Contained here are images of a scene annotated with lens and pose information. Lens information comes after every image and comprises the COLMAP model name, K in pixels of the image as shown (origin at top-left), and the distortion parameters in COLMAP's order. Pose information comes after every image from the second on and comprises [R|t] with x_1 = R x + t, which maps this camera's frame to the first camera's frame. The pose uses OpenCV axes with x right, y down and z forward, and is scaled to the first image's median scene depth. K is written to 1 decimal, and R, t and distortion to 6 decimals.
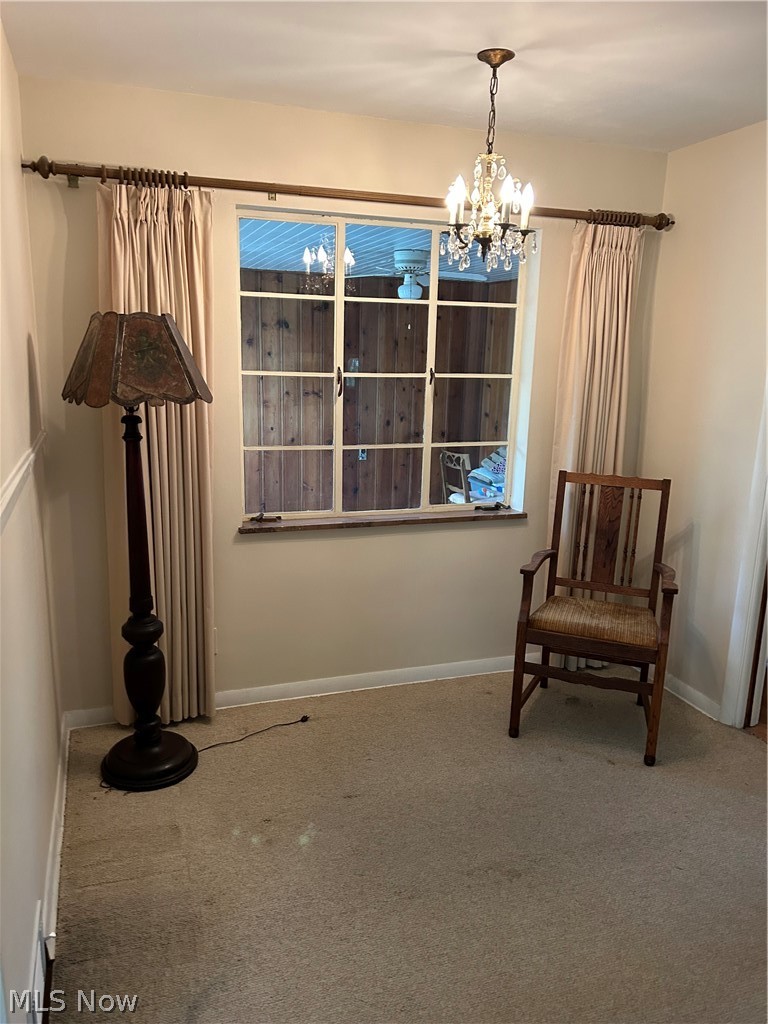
lens RADIAL K [[765.7, 0, 382.1], [0, 765.7, 514.6], [0, 0, 1]] dist [0.052957, -0.027254]
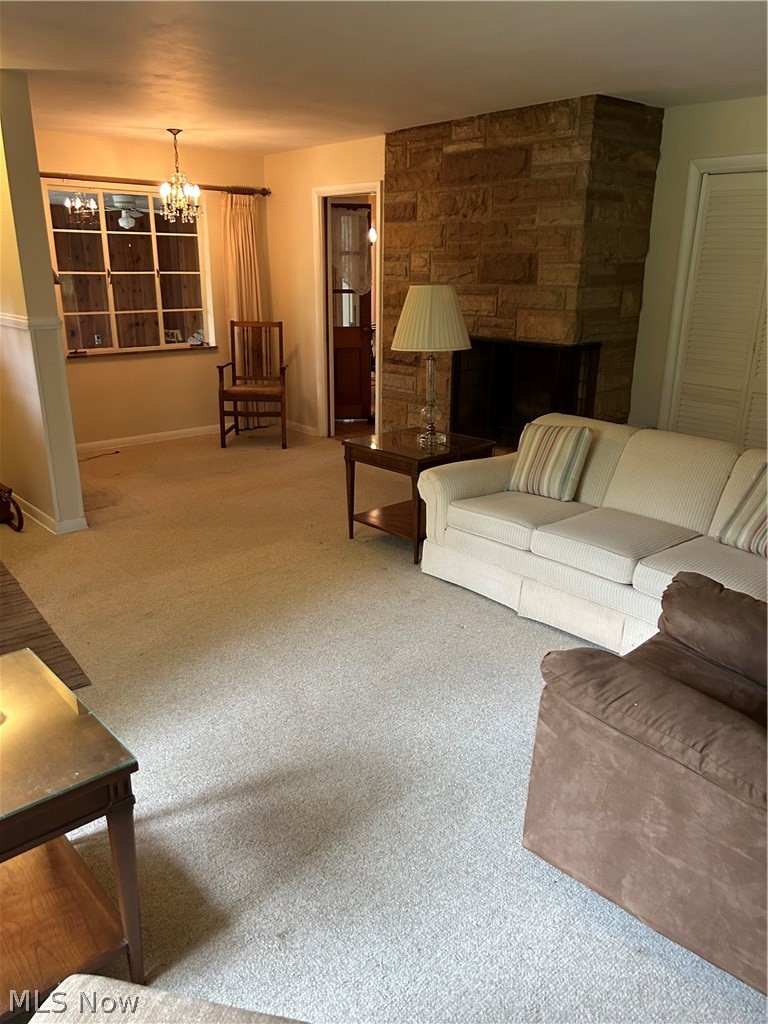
lens RADIAL K [[765.7, 0, 379.8], [0, 765.7, 516.8], [0, 0, 1]] dist [0.052957, -0.027254]
pose [[0.926815, -0.136510, 0.349827, -0.183052], [0.098469, 0.987334, 0.124400, 0.239204], [-0.362377, -0.080849, 0.928518, -1.062068]]
